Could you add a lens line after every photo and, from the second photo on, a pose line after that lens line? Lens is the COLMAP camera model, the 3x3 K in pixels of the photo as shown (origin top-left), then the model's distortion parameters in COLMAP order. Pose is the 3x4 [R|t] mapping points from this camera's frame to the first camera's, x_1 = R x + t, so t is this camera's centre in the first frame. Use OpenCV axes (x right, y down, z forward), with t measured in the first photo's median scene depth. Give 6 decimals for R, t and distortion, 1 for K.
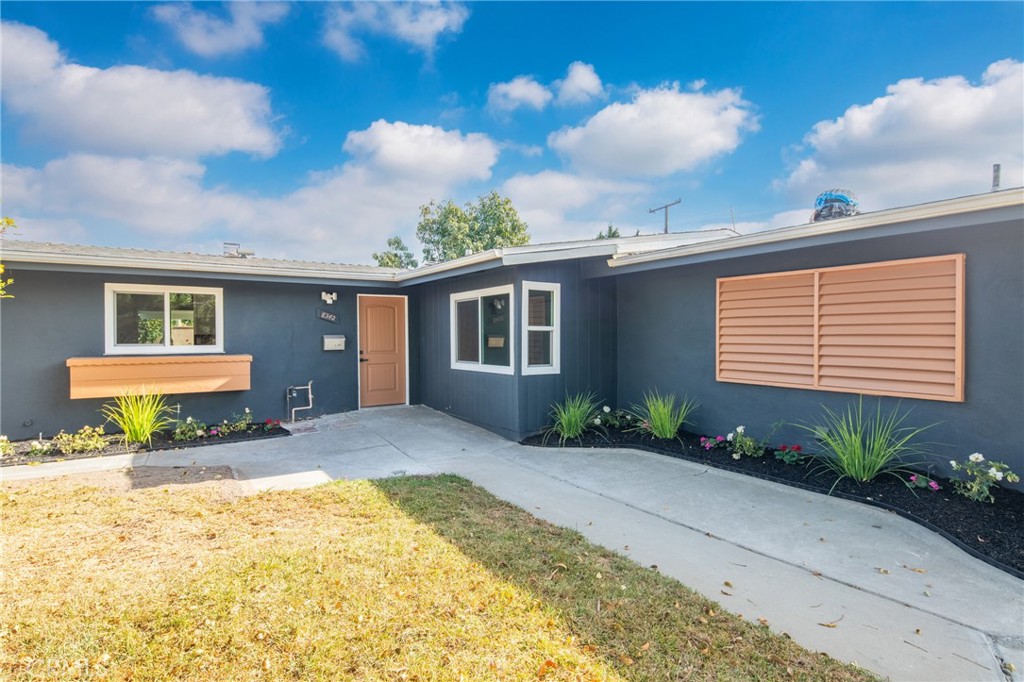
lens RADIAL K [[504.9, 0, 509.6], [0, 504.9, 338.1], [0, 0, 1]] dist [-0.000919, -0.001396]
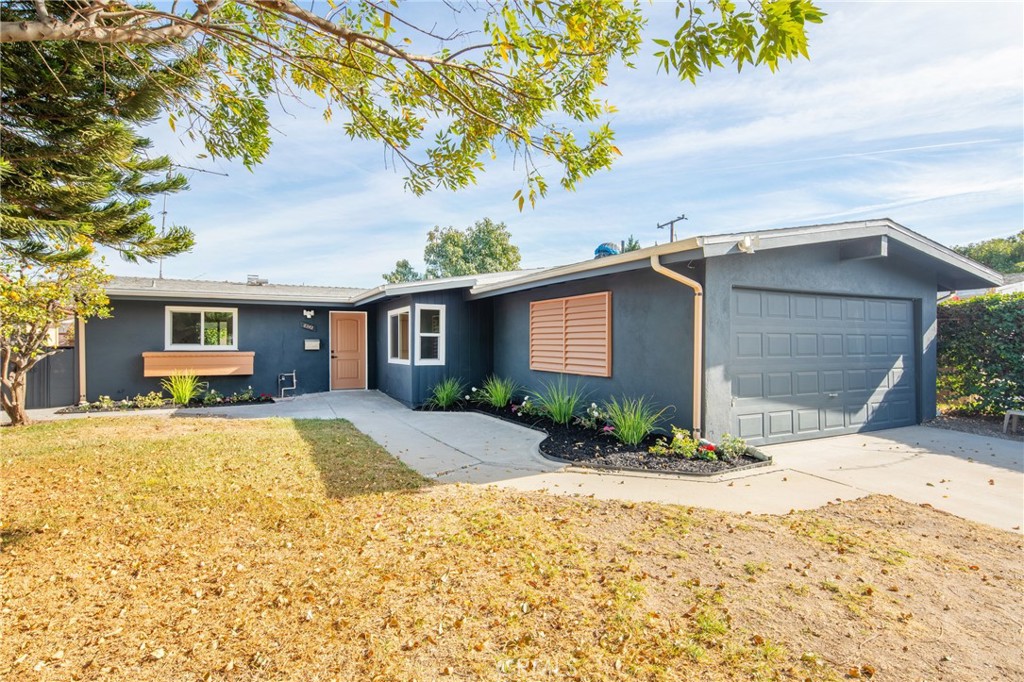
lens RADIAL K [[504.9, 0, 508.0], [0, 504.9, 342.2], [0, 0, 1]] dist [0.001155, -0.000637]
pose [[0.993385, 0.004001, -0.114761, 0.459557], [-0.005076, 0.999946, -0.009070, 0.015008], [0.114718, 0.009592, 0.993352, -0.465249]]
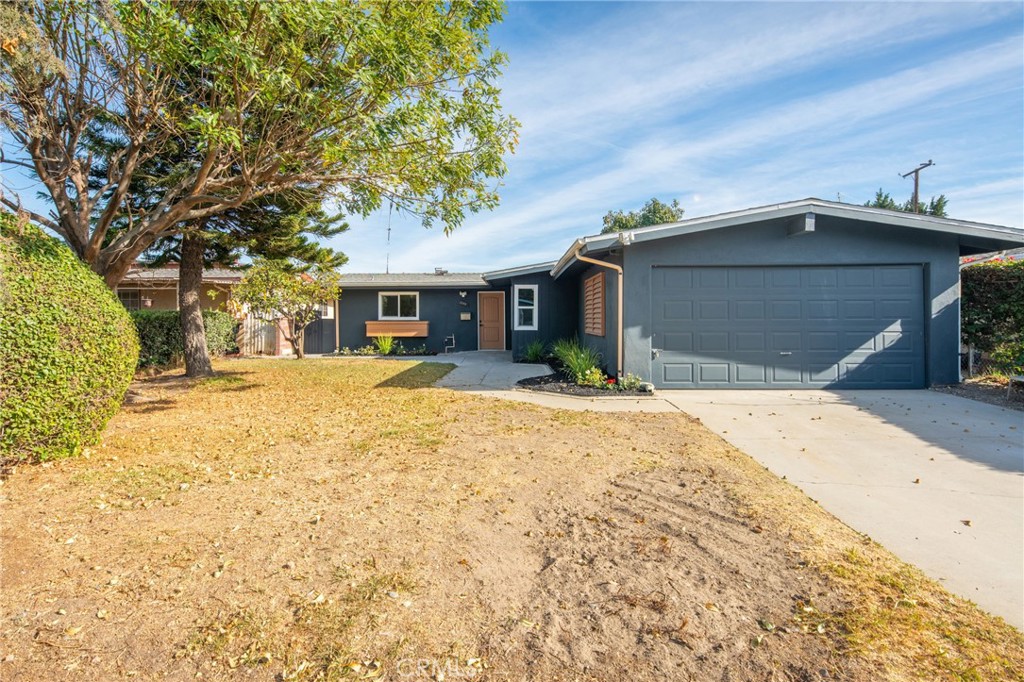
lens RADIAL K [[506.8, 0, 505.5], [0, 506.8, 324.8], [0, 0, 1]] dist [0.004048, 0.000240]
pose [[0.824055, 0.005779, -0.566480, 1.129586], [-0.003883, 0.999982, 0.004553, 0.039899], [0.566496, -0.001553, 0.824063, -0.714088]]
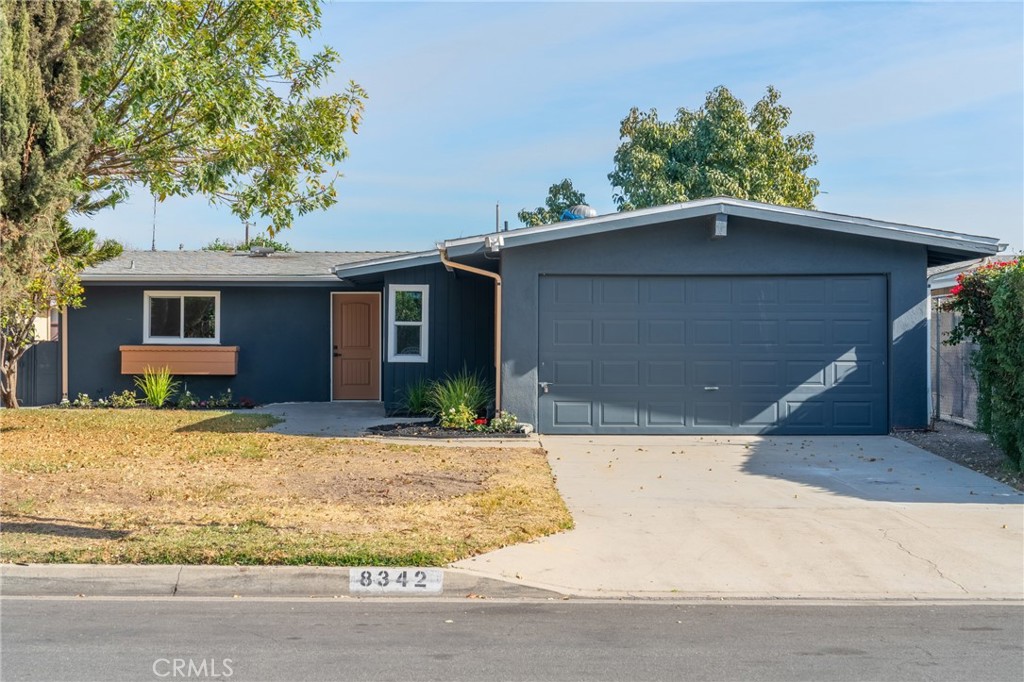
lens RADIAL K [[1567.4, 0, 512.0], [0, 1567.4, 341.0], [0, 0, 1]] dist [0.014592, 0.105698]
pose [[0.843671, 0.002933, -0.536853, 2.211820], [-0.009941, 0.999899, -0.010160, 0.056216], [0.536769, 0.013909, 0.843615, -1.948103]]
